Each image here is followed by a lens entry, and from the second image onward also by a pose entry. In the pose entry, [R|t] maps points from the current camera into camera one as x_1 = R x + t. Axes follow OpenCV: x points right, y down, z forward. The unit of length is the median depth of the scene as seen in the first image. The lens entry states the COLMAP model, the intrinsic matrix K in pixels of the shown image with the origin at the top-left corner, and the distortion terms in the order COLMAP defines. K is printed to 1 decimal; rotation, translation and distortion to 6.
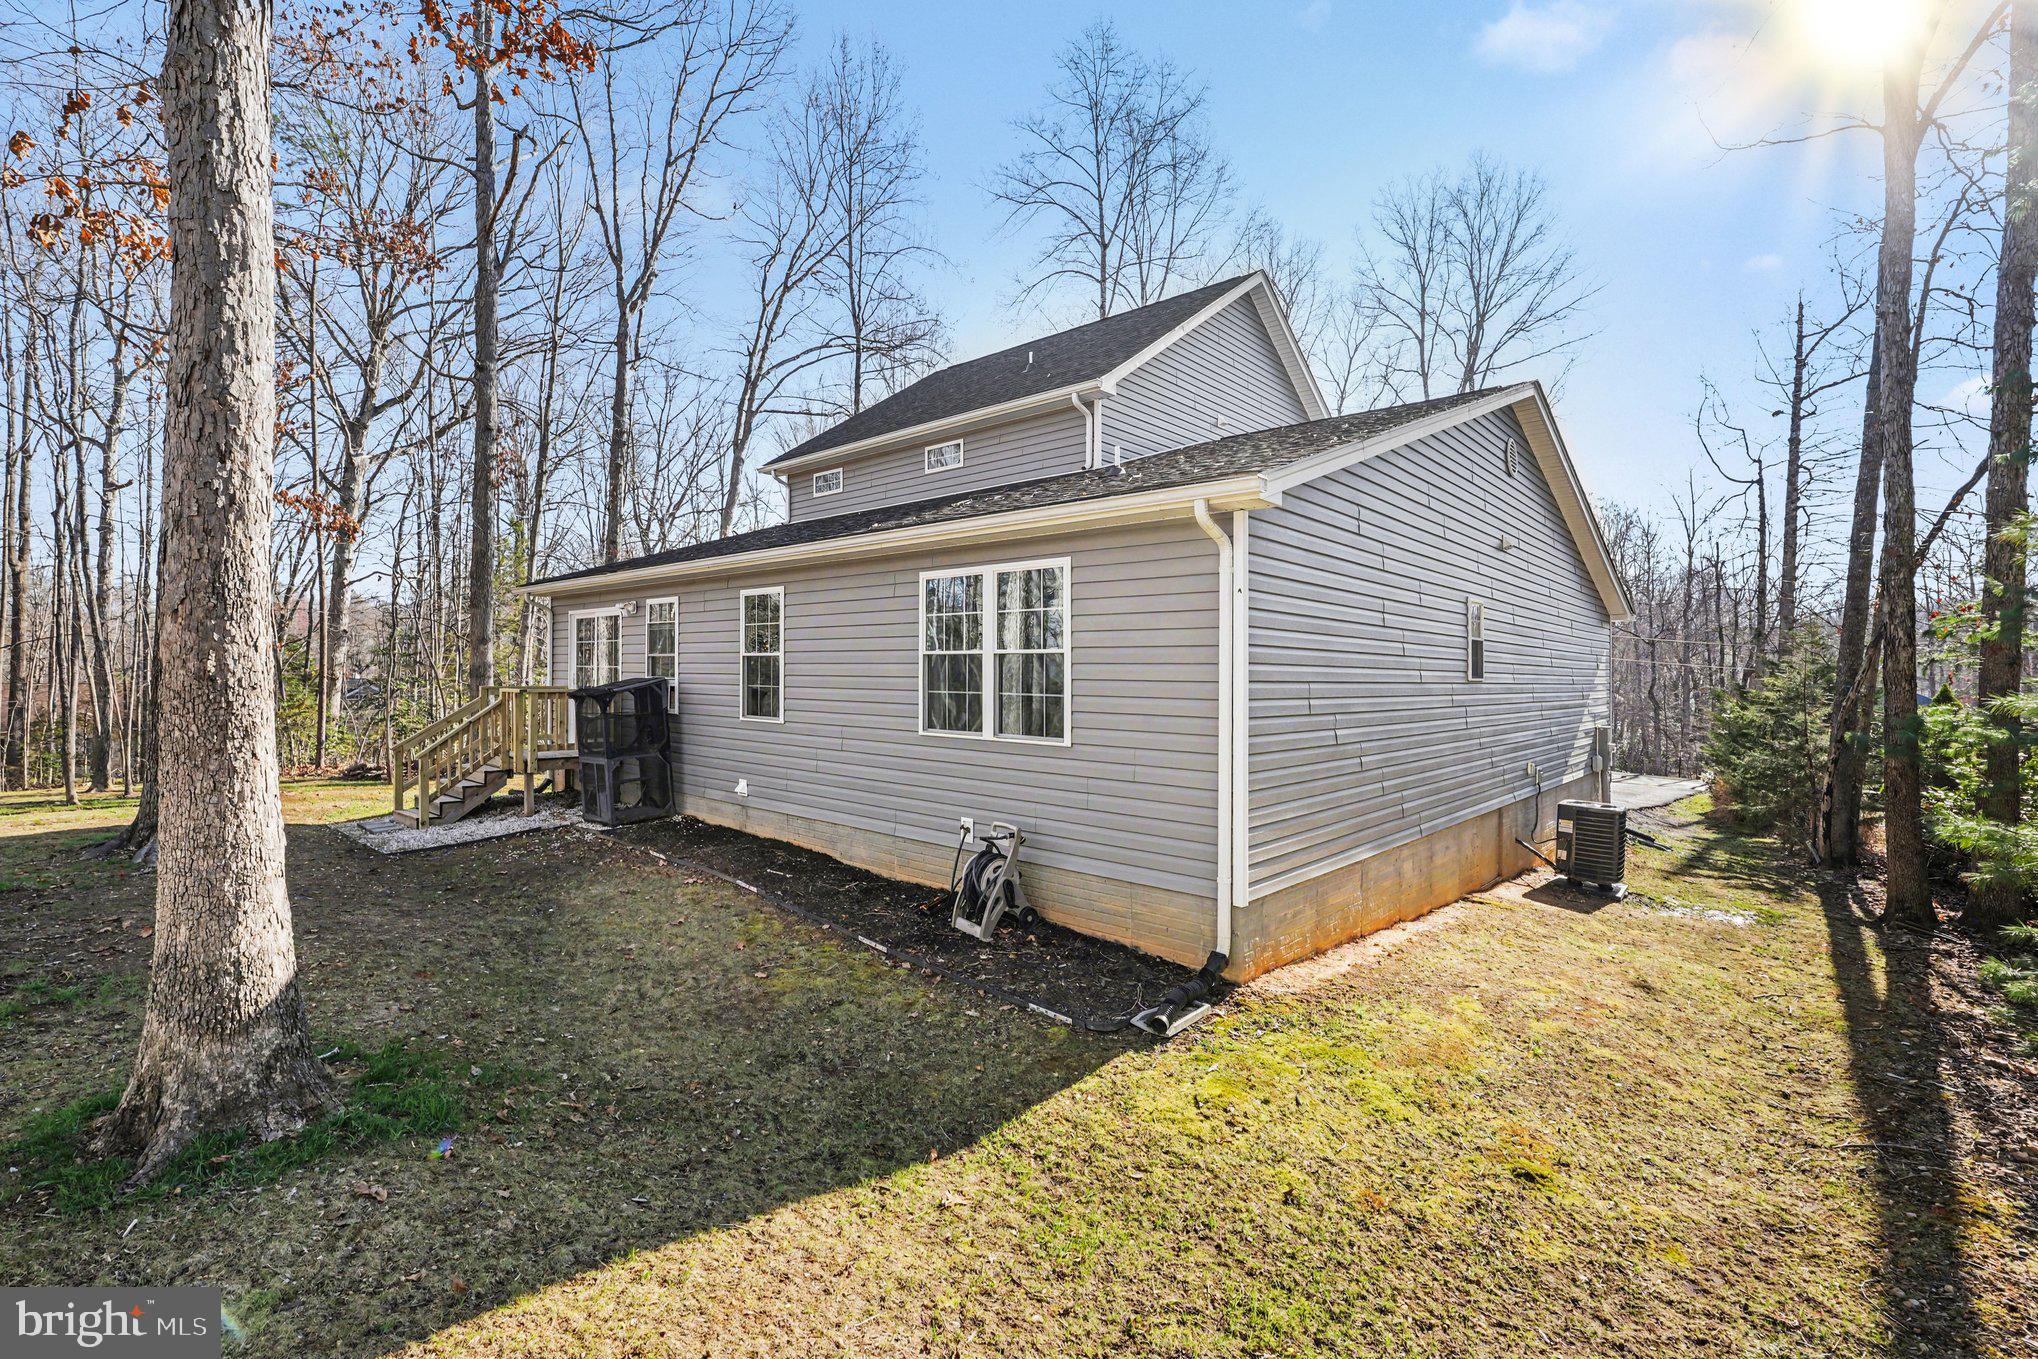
lens RADIAL K [[903.3, 0, 1015.8], [0, 903.3, 675.8], [0, 0, 1]] dist [-0.000173, 0.000225]
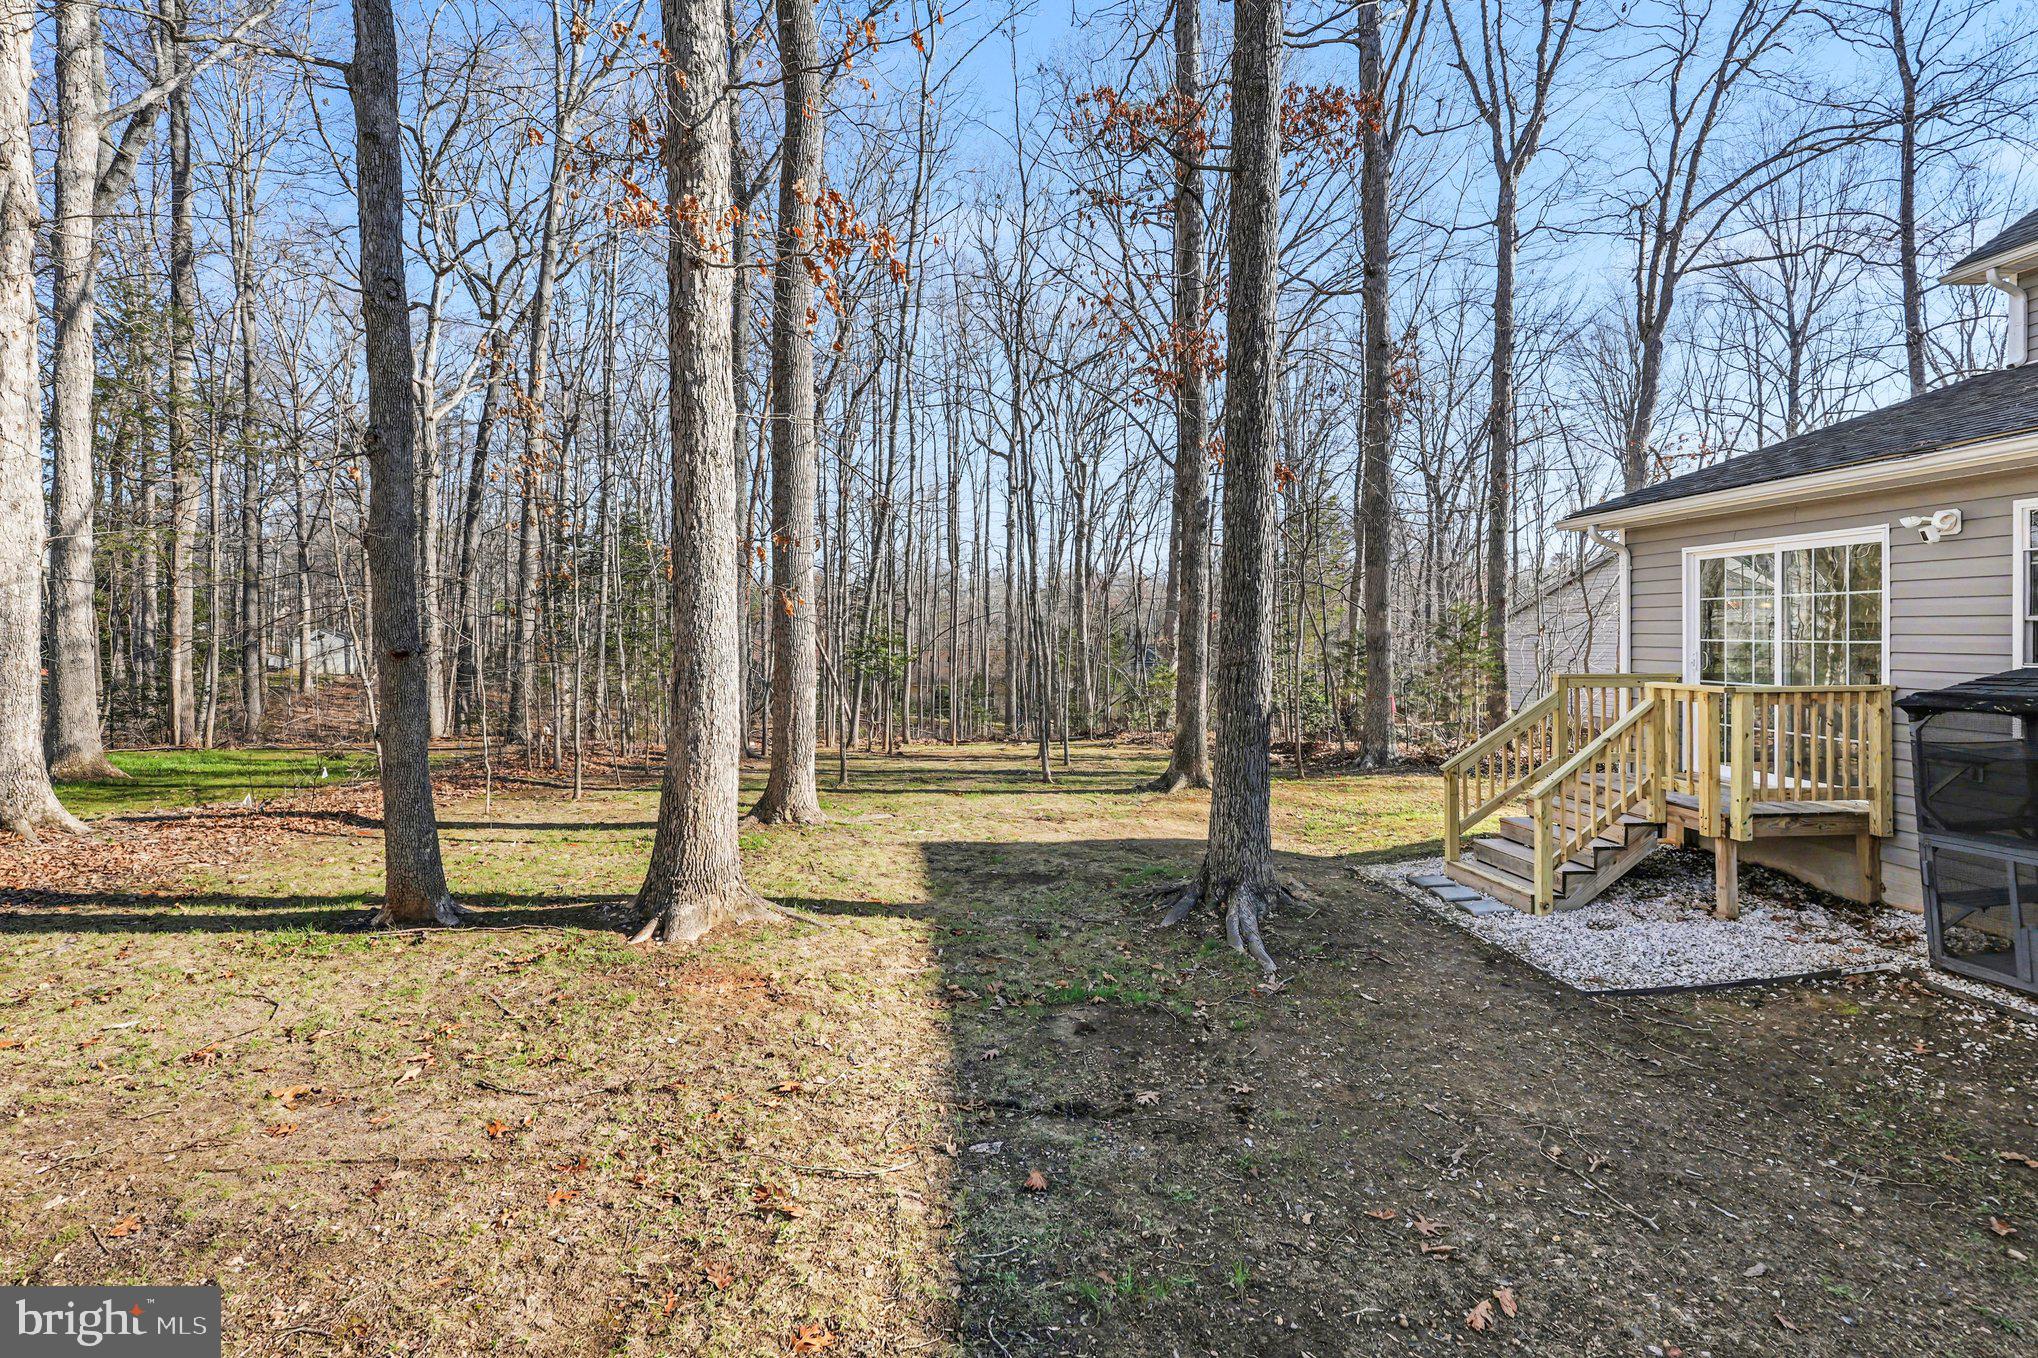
lens RADIAL K [[886.8, 0, 1023.1], [0, 886.8, 643.3], [0, 0, 1]] dist [-0.000416, 0.000264]
pose [[0.742041, -0.005958, -0.670328, -0.467696], [0.010259, 0.999944, 0.002468, -0.014495], [0.670276, -0.008708, 0.742060, 0.301260]]
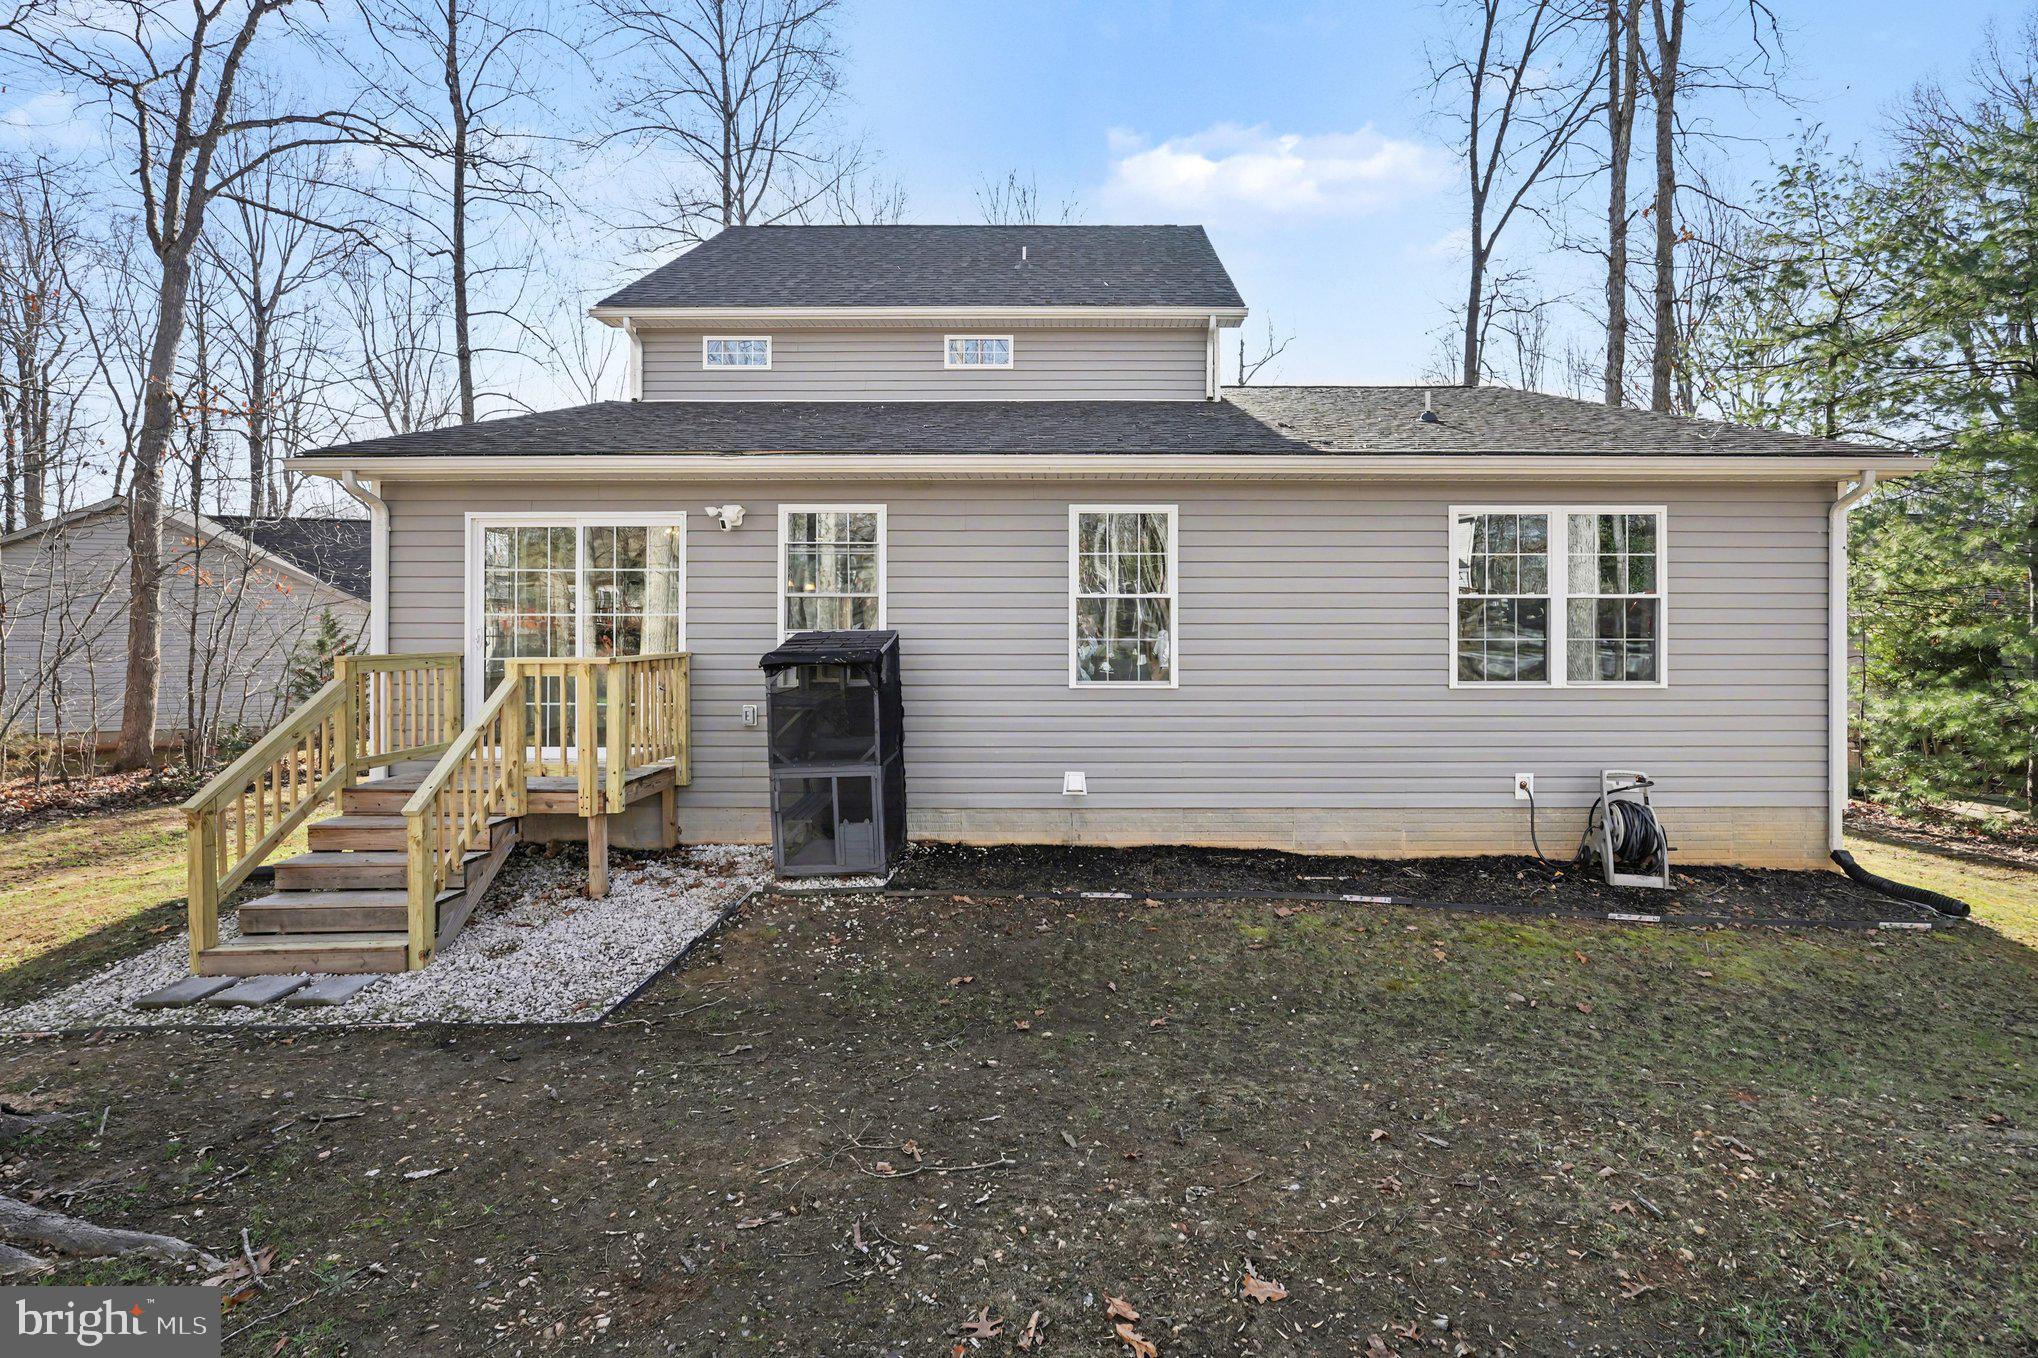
lens RADIAL K [[933.6, 0, 1021.6], [0, 933.6, 618.9], [0, 0, 1]] dist [-0.000041, 0.000831]
pose [[0.738559, 0.001037, 0.674188, -0.702919], [0.006119, 0.999947, -0.008241, 0.001520], [-0.674161, 0.010212, 0.738514, 0.415512]]
